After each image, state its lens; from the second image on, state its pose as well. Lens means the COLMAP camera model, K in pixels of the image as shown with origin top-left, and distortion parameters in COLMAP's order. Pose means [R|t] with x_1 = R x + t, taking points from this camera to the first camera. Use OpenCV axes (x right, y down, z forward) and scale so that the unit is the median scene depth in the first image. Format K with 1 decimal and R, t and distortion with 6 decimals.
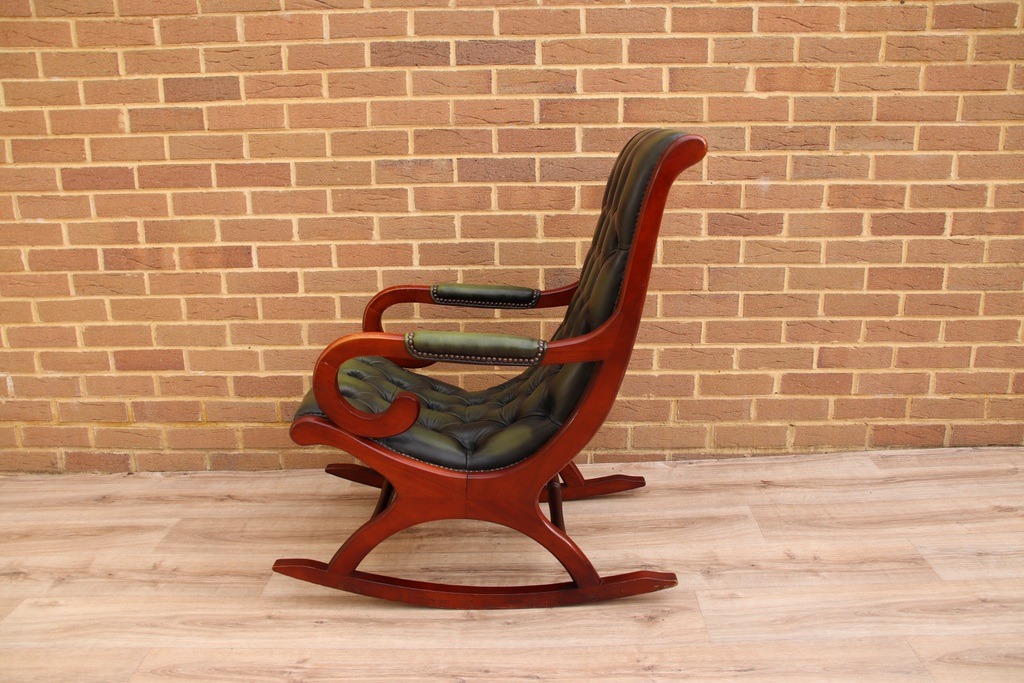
lens RADIAL K [[916.8, 0, 508.8], [0, 916.8, 350.9], [0, 0, 1]] dist [-0.128876, 0.175320]
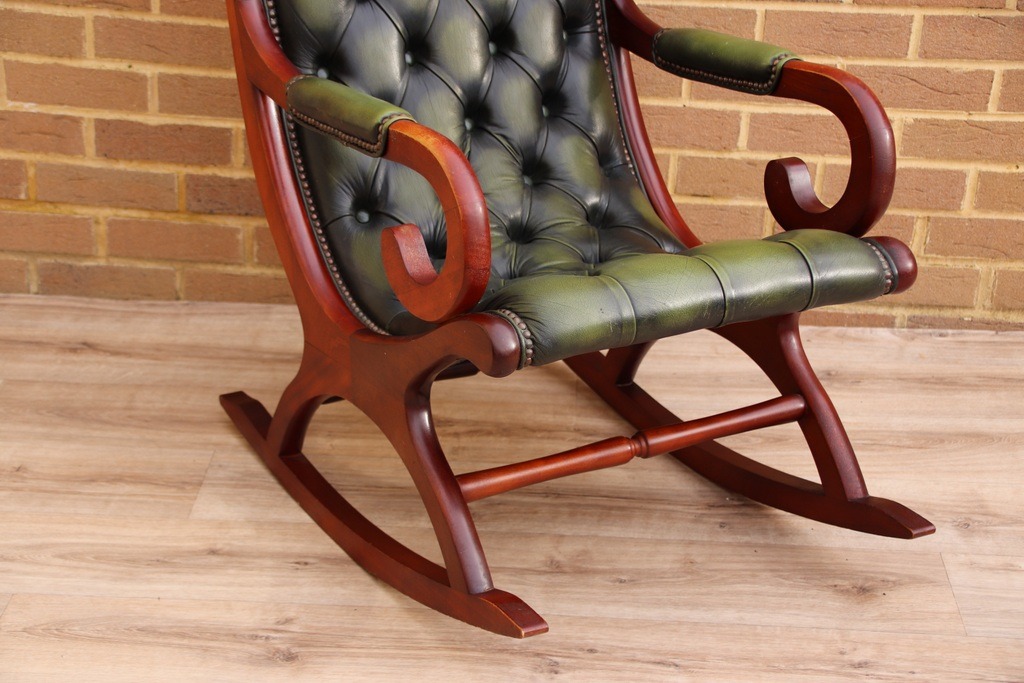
lens RADIAL K [[2152.2, 0, 509.0], [0, 2152.2, 357.8], [0, 0, 1]] dist [0.384144, 1.488242]
pose [[0.997959, 0.061623, 0.016771, -0.081353], [-0.063392, 0.987699, 0.142939, -0.034023], [-0.007756, -0.143711, 0.989589, -0.297152]]
